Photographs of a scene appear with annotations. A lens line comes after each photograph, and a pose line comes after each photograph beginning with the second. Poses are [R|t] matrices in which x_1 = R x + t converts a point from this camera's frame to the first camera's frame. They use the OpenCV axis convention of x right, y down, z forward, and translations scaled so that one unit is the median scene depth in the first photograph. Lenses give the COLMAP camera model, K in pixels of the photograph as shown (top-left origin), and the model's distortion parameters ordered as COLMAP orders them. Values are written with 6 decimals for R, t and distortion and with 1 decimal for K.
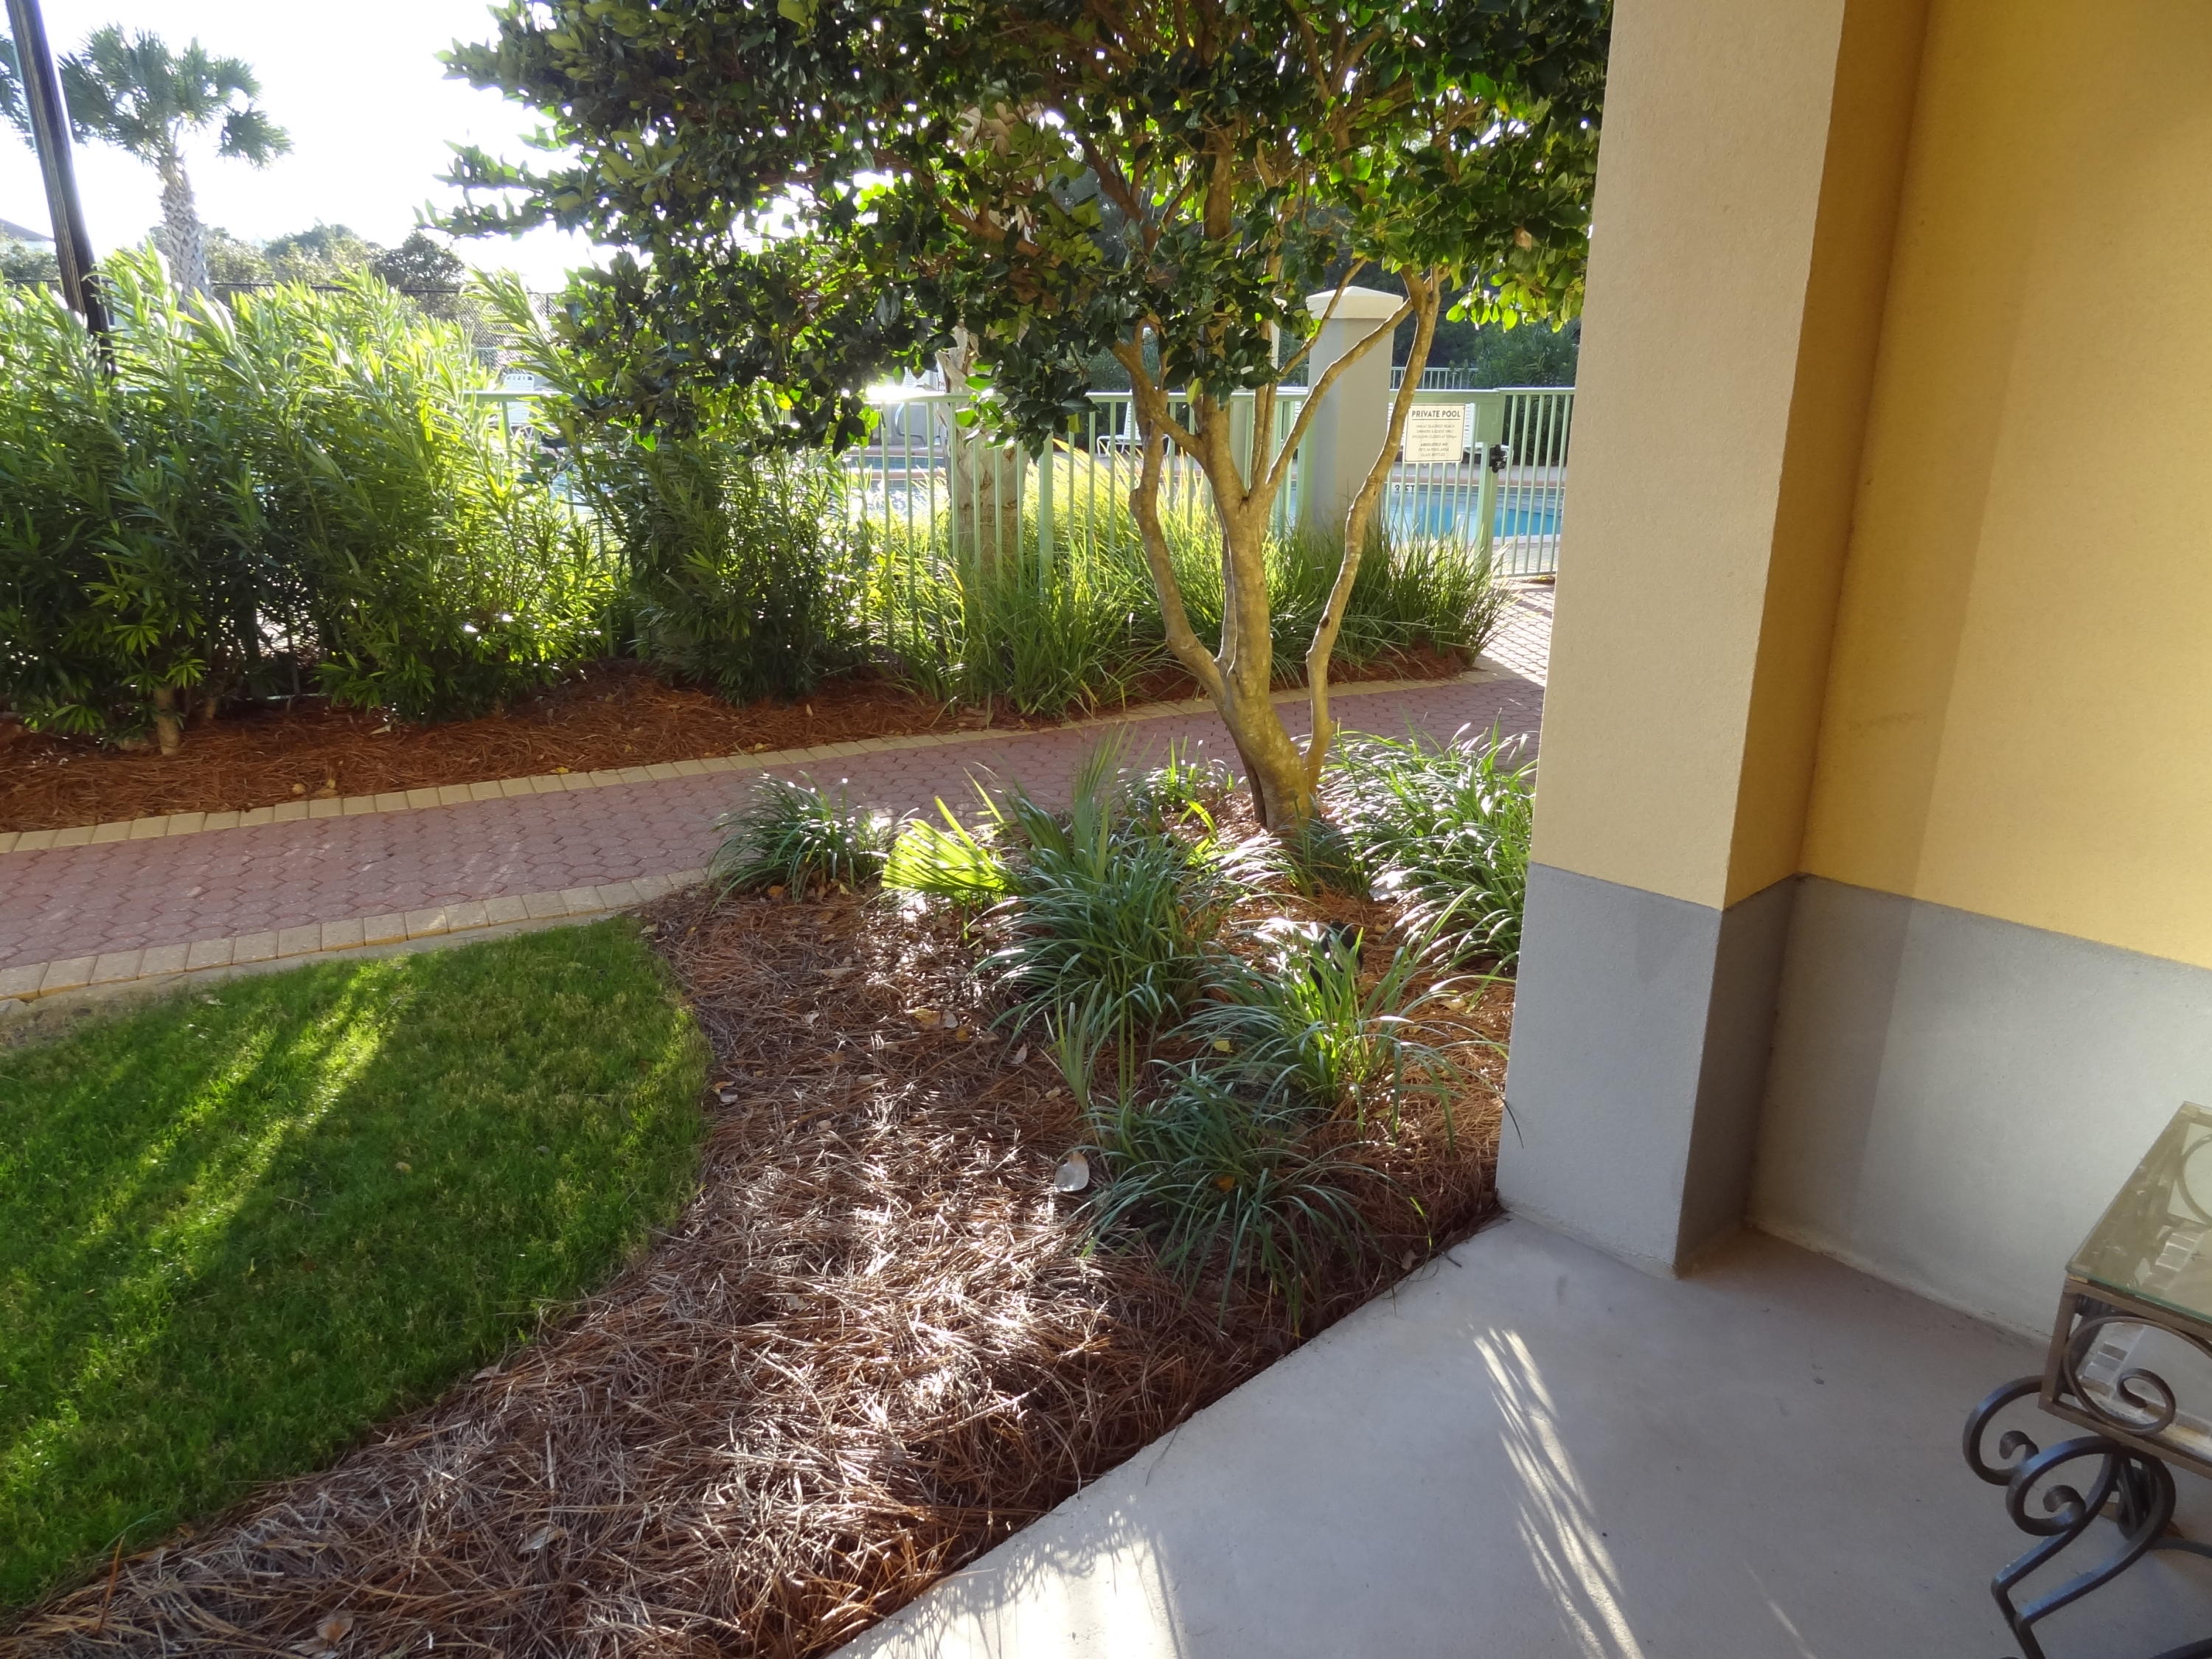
lens RADIAL K [[1549.5, 0, 1101.8], [0, 1549.5, 826.9], [0, 0, 1]] dist [0.002066, 0.013711]
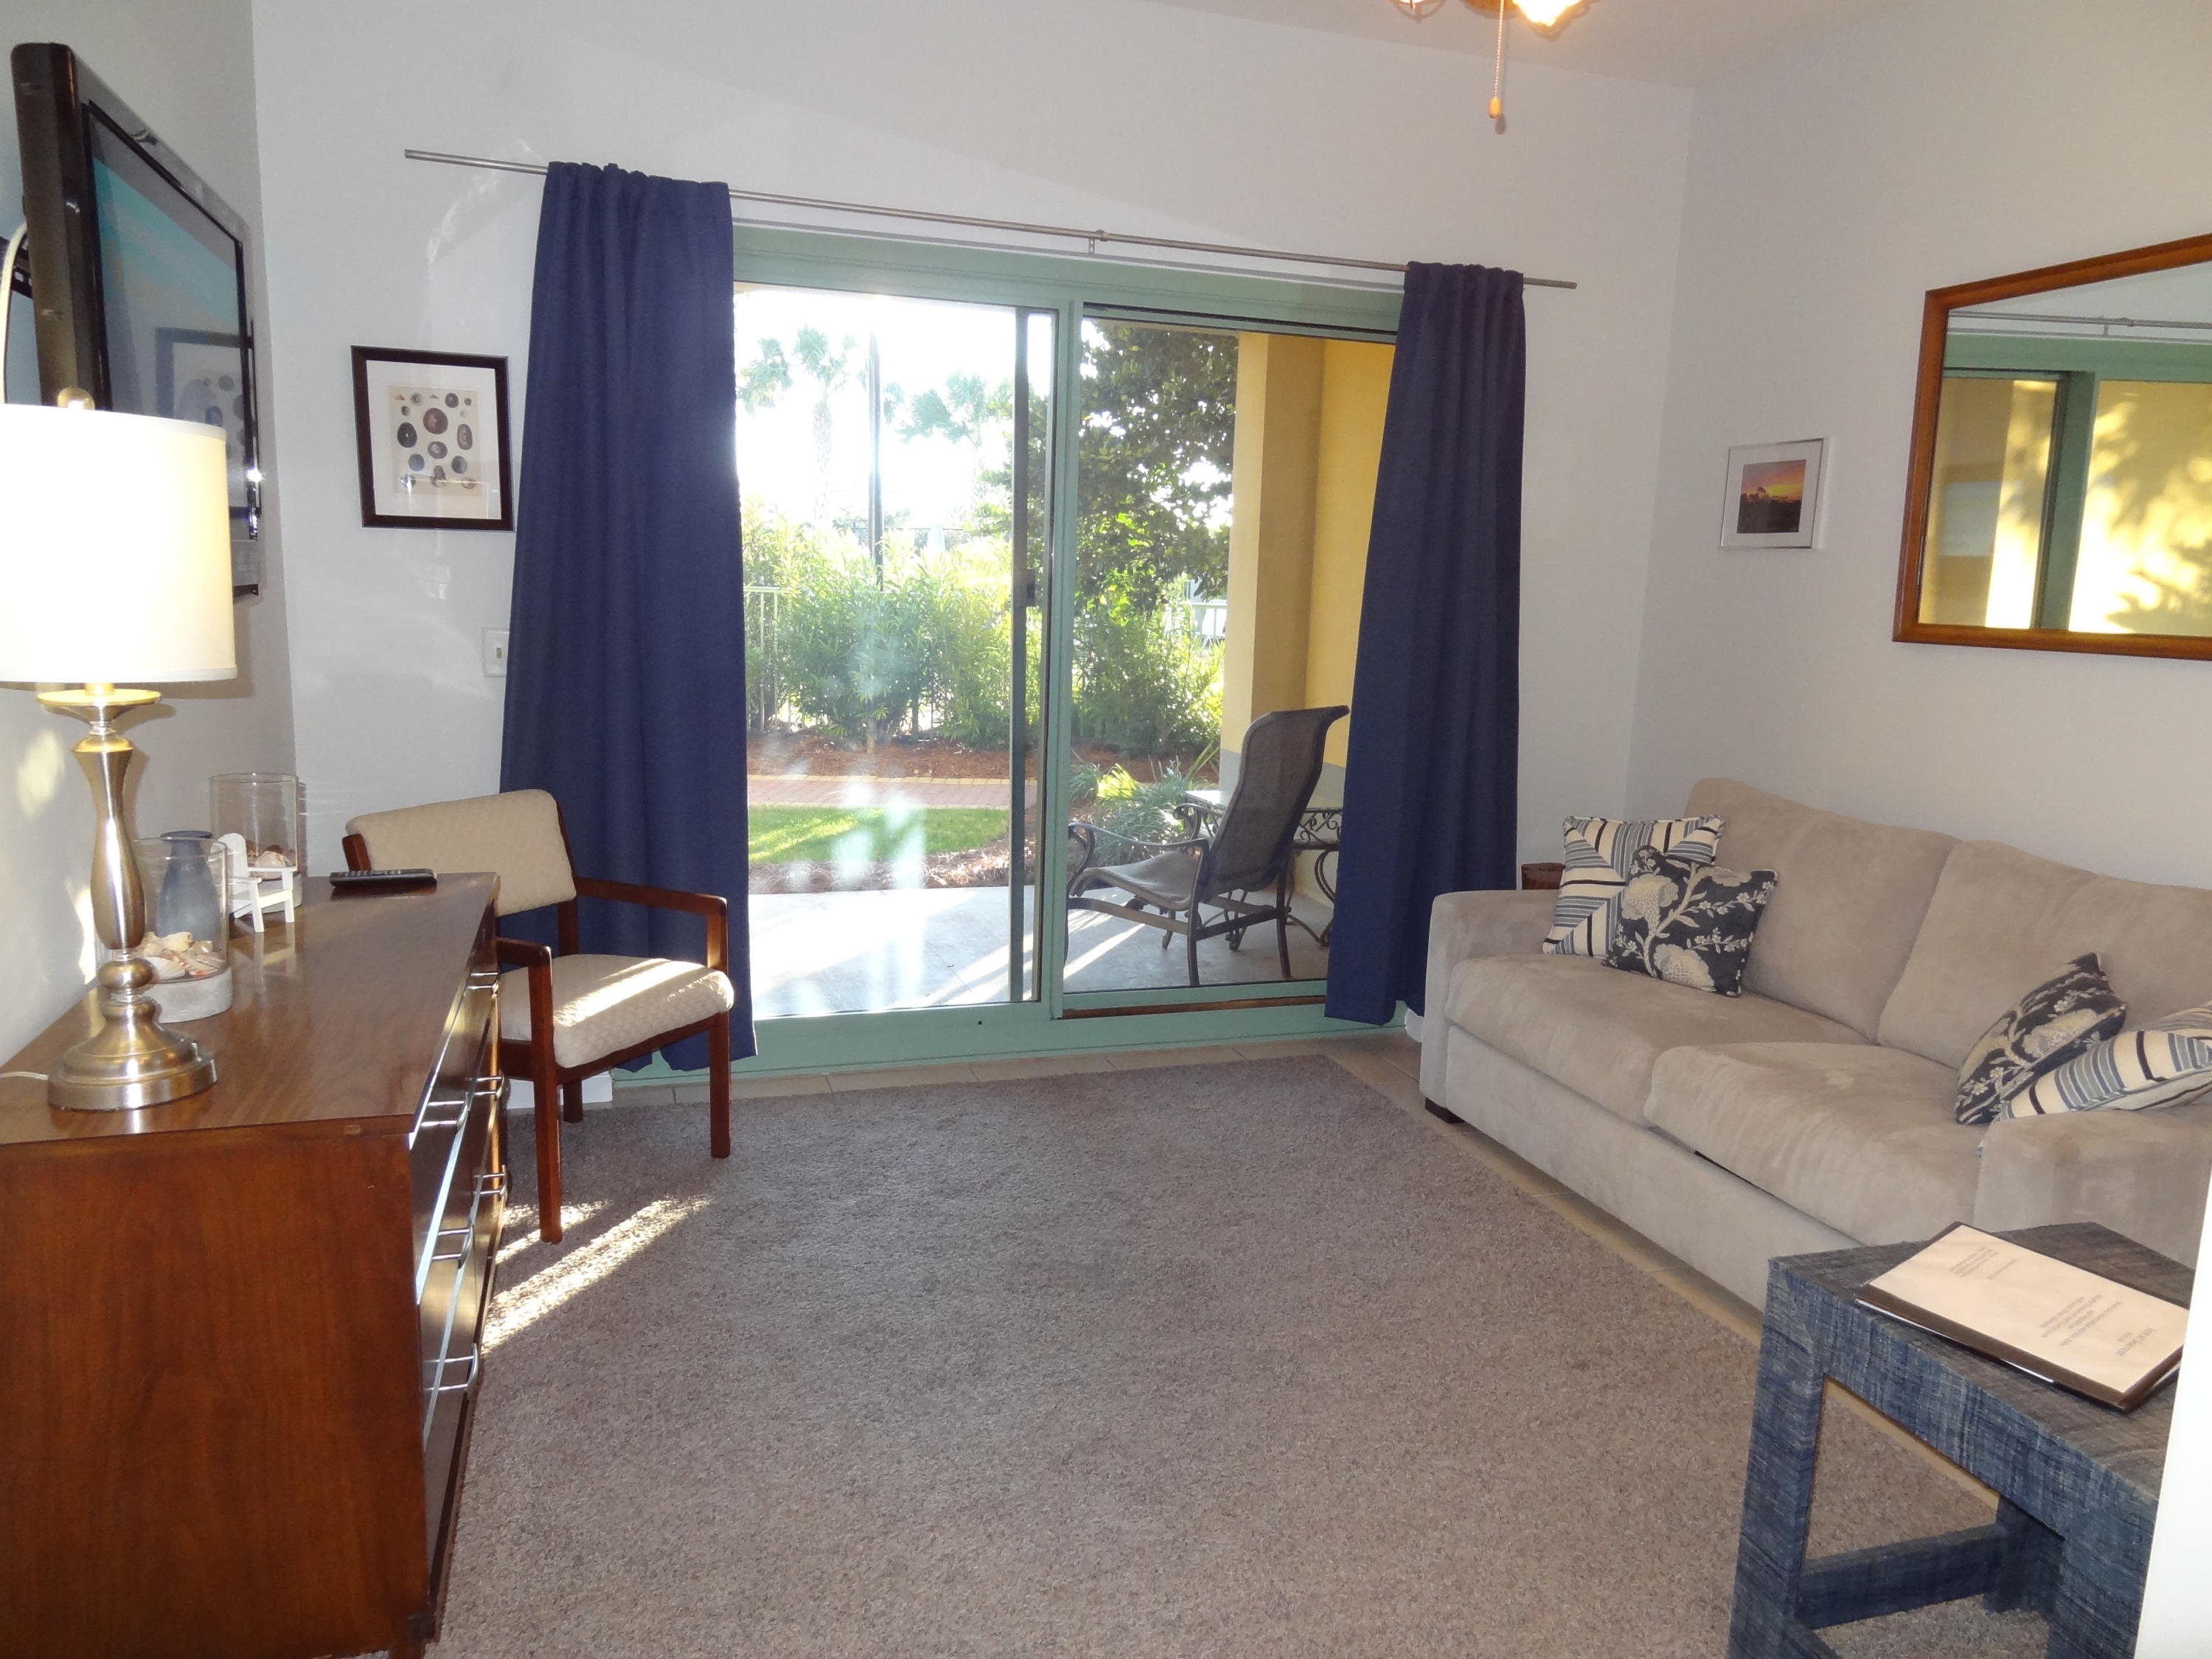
lens RADIAL K [[1549.5, 0, 1109.3], [0, 1549.5, 823.1], [0, 0, 1]] dist [0.002066, 0.013711]
pose [[0.903154, 0.091235, -0.419511, 0.941077], [-0.152292, 0.981696, -0.114366, 0.372363], [0.401398, 0.167178, 0.900517, -1.214745]]
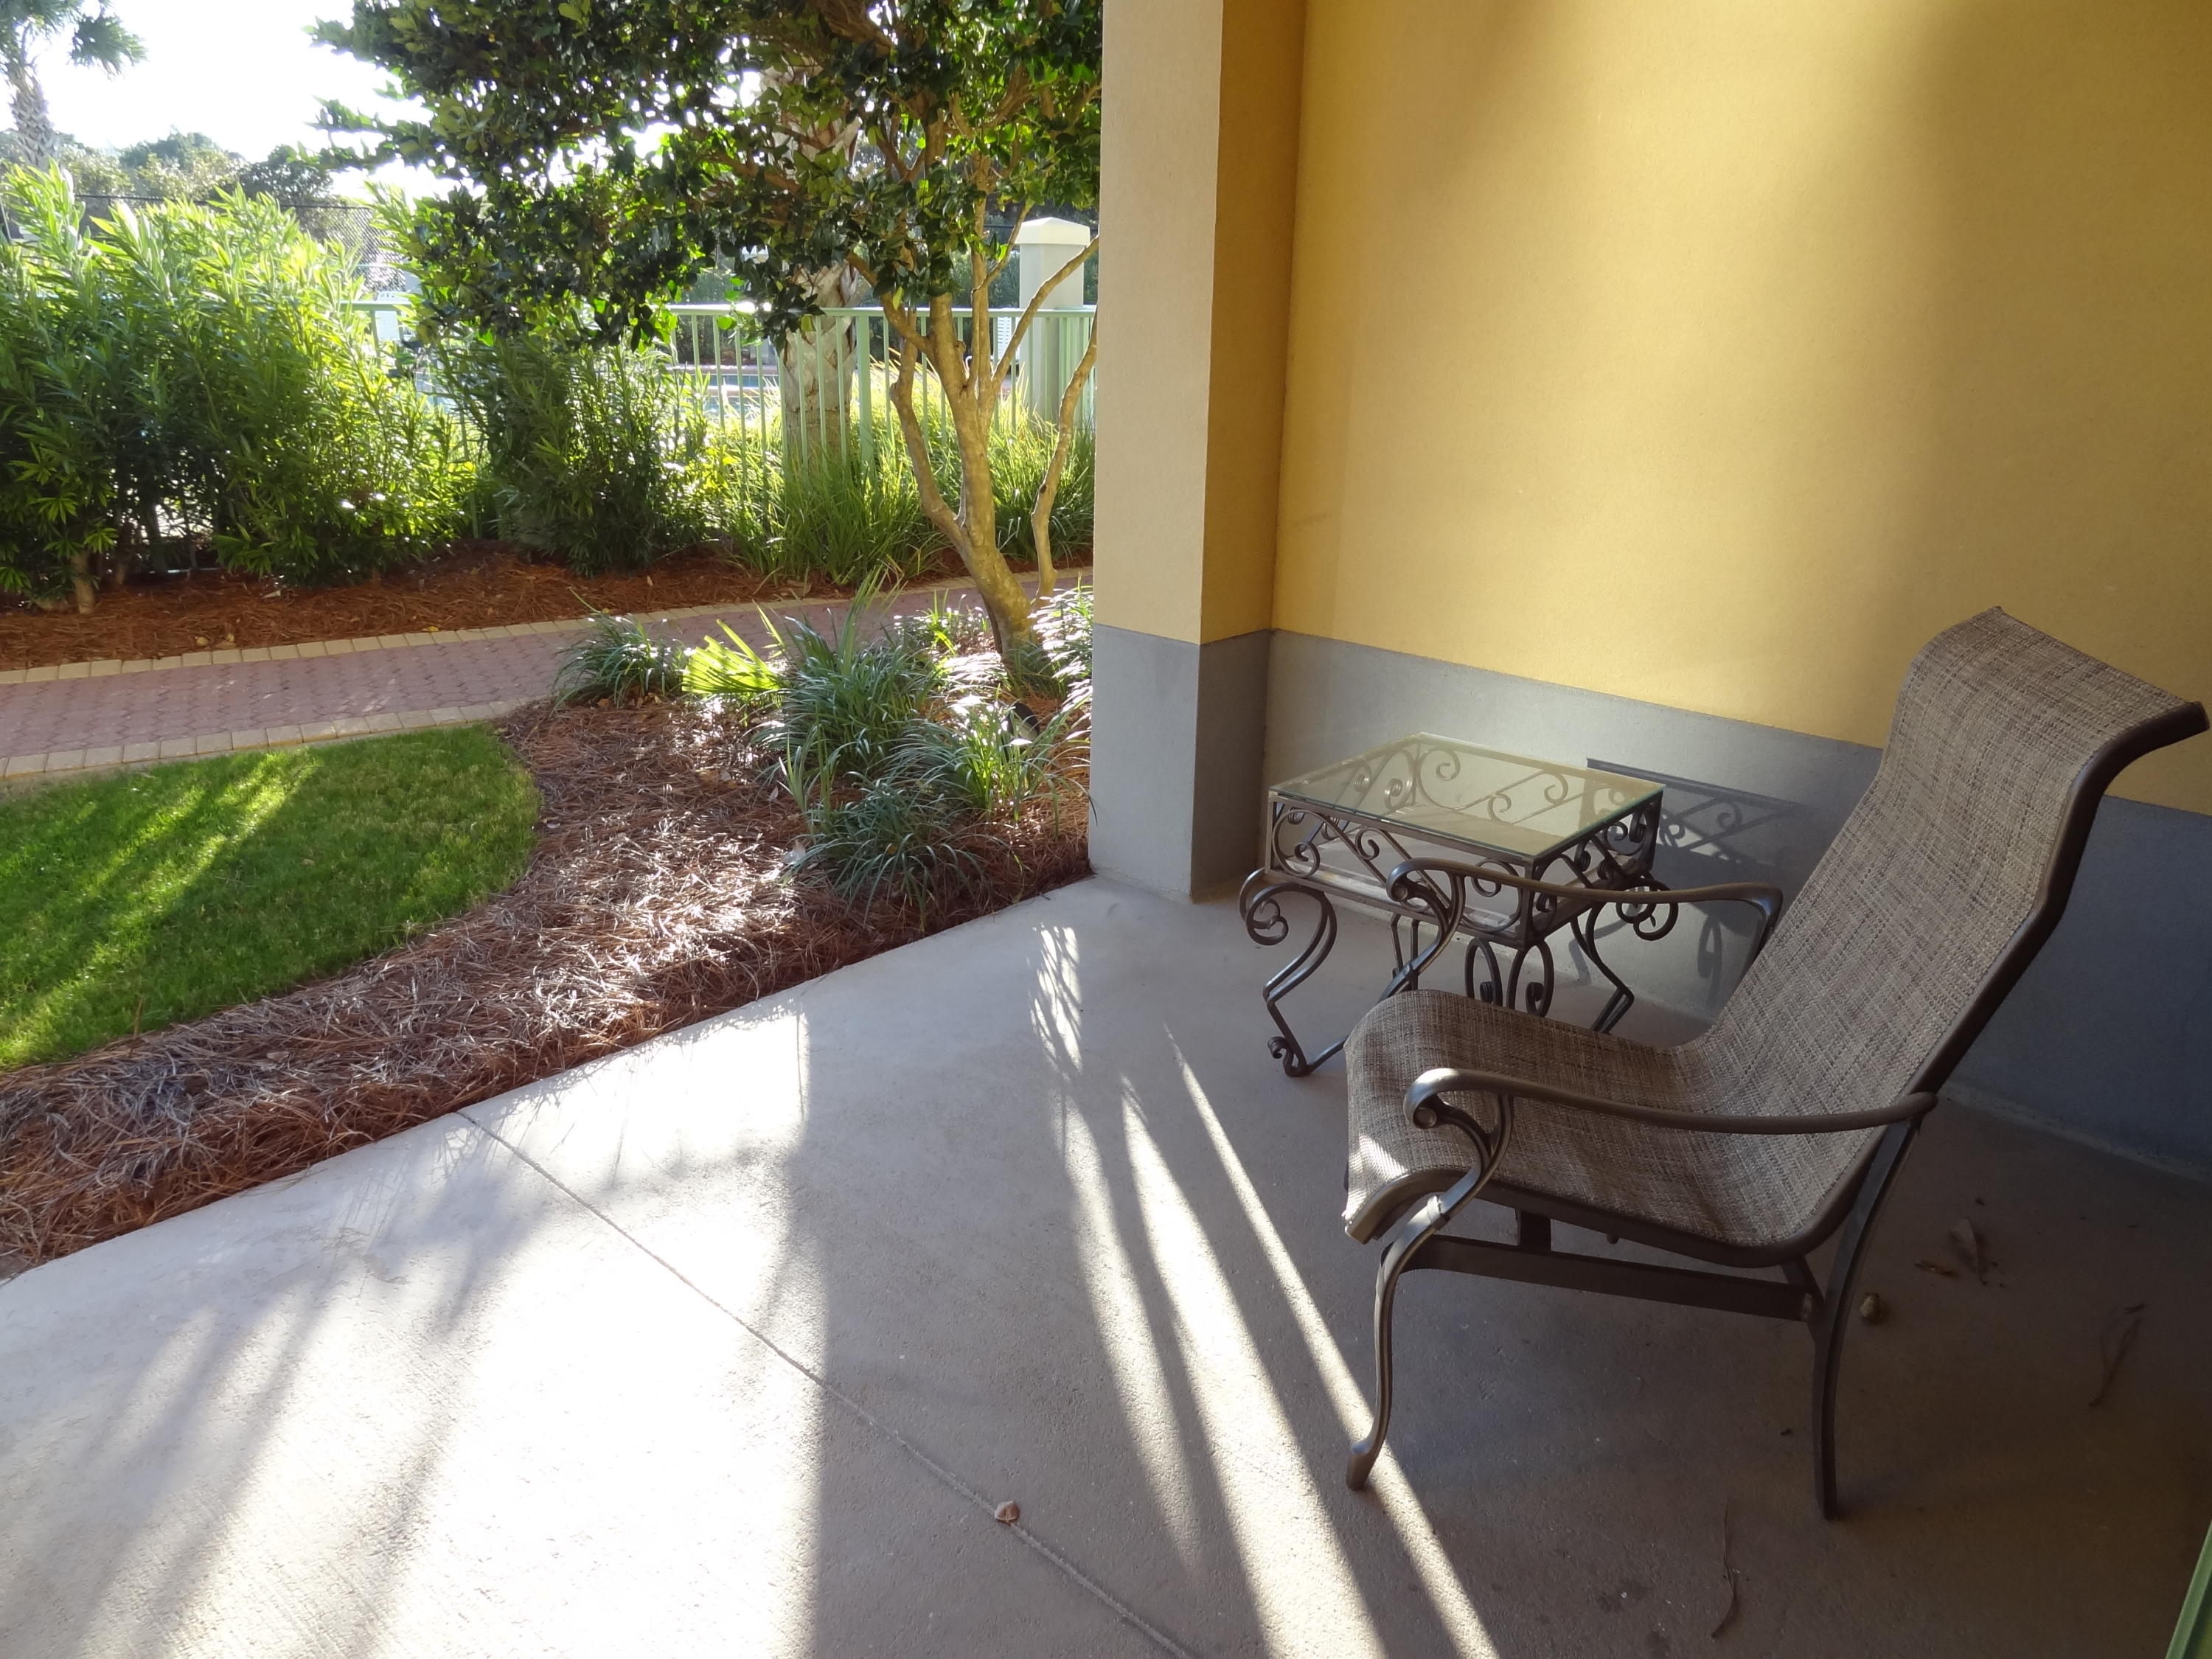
lens RADIAL K [[1549.5, 0, 1106.0], [0, 1549.5, 832.9], [0, 0, 1]] dist [0.002066, 0.013711]
pose [[0.998082, -0.013247, 0.060469, 0.138033], [0.010358, 0.998802, 0.047835, 0.105367], [-0.061030, -0.047117, 0.997023, -0.330369]]
